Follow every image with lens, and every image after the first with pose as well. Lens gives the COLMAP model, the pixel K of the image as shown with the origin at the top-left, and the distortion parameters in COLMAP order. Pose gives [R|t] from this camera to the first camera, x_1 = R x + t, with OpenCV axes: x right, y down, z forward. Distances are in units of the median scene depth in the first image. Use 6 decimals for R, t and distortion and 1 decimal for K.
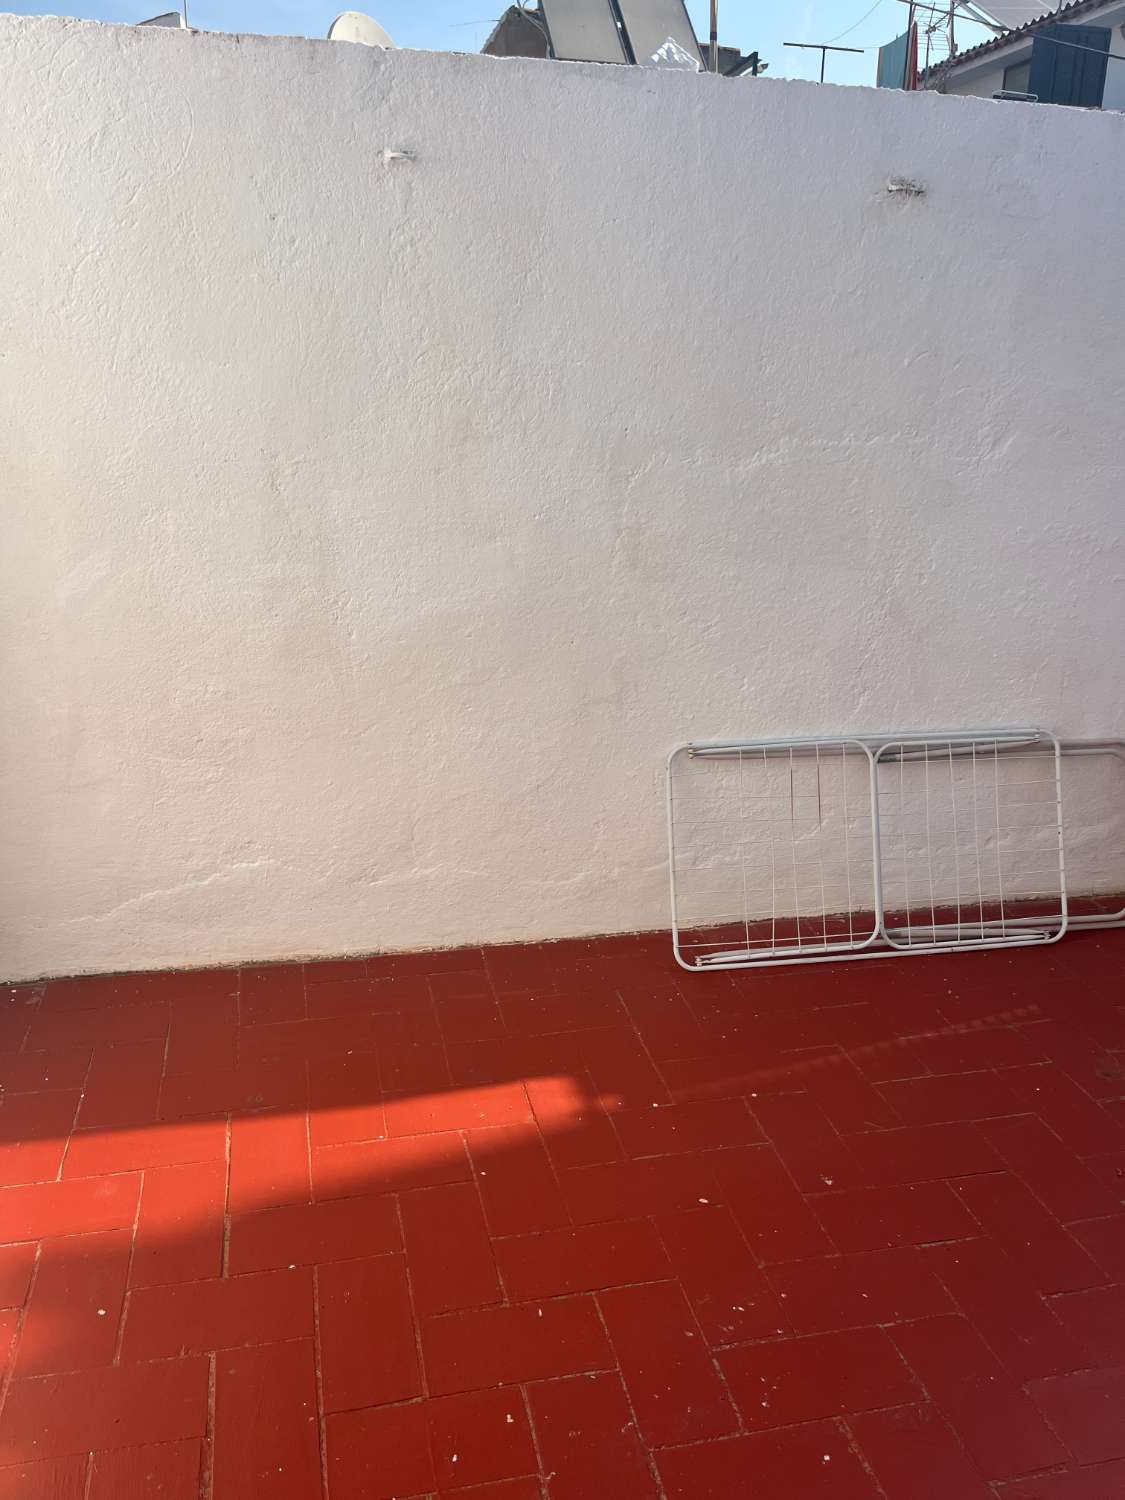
lens RADIAL K [[1139.1, 0, 566.4], [0, 1139.1, 757.3], [0, 0, 1]] dist [0.065657, -0.093581]
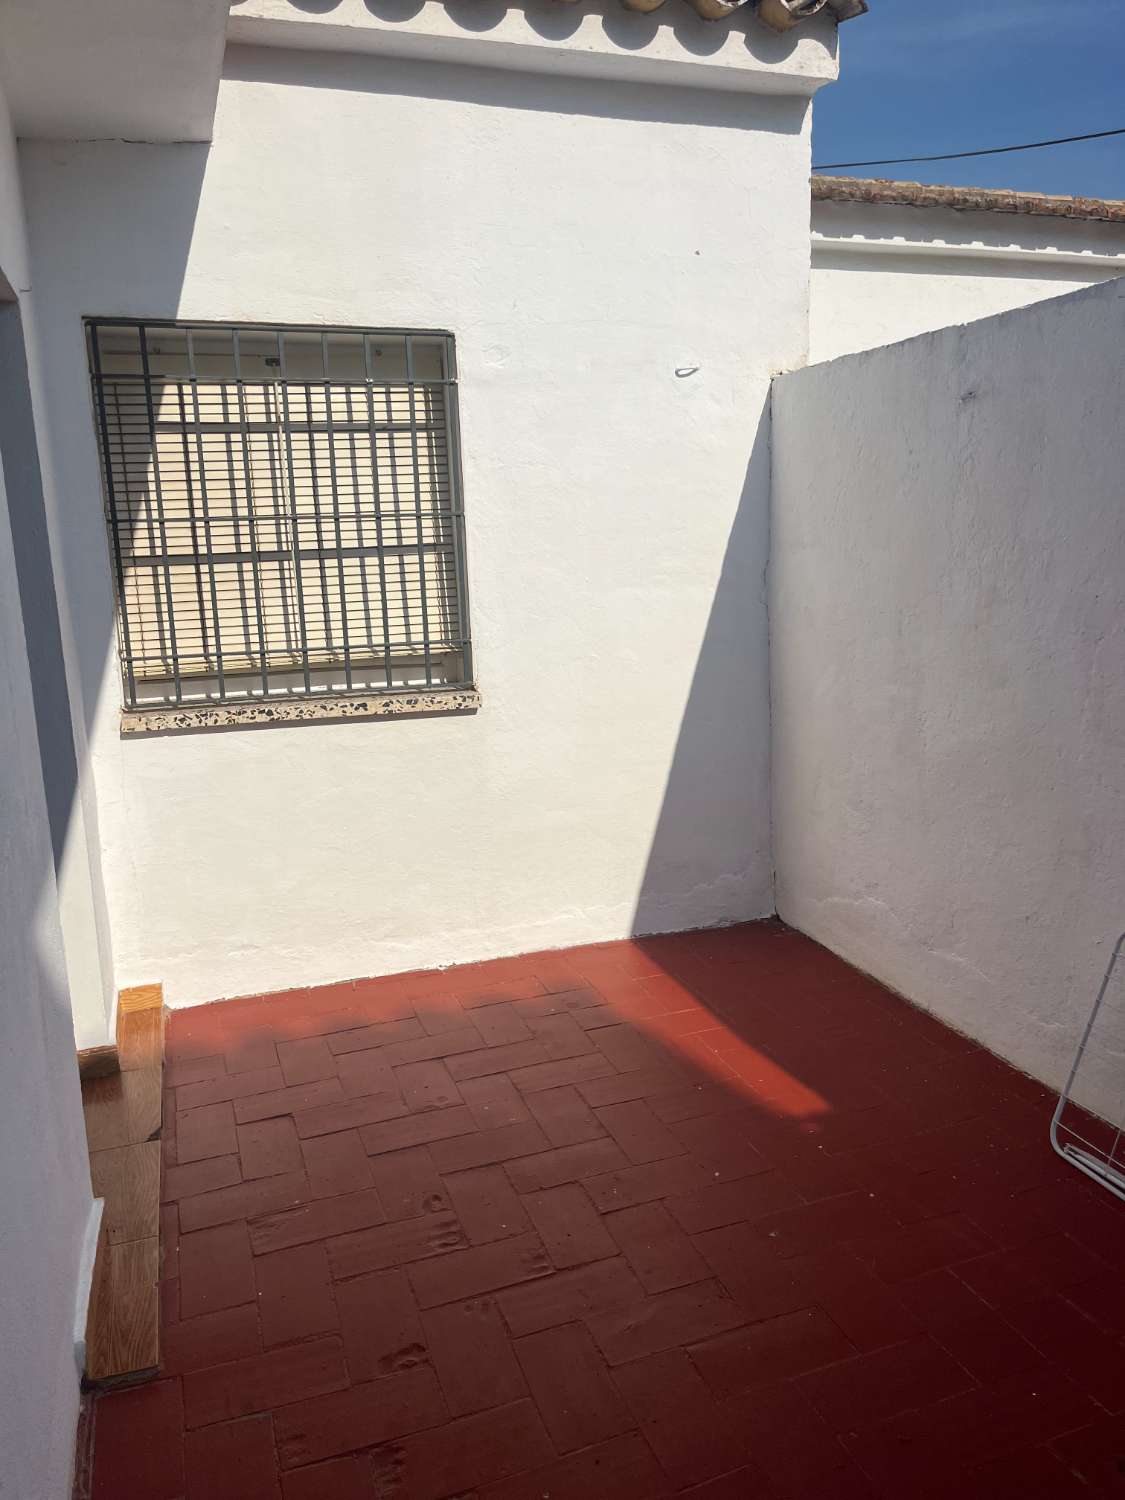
lens RADIAL K [[1139.1, 0, 565.1], [0, 1139.1, 750.3], [0, 0, 1]] dist [0.065657, -0.093581]
pose [[0.103467, 0.148484, -0.983487, 1.016041], [-0.292023, 0.949752, 0.112669, -0.124544], [0.950798, 0.275543, 0.141629, 0.410893]]
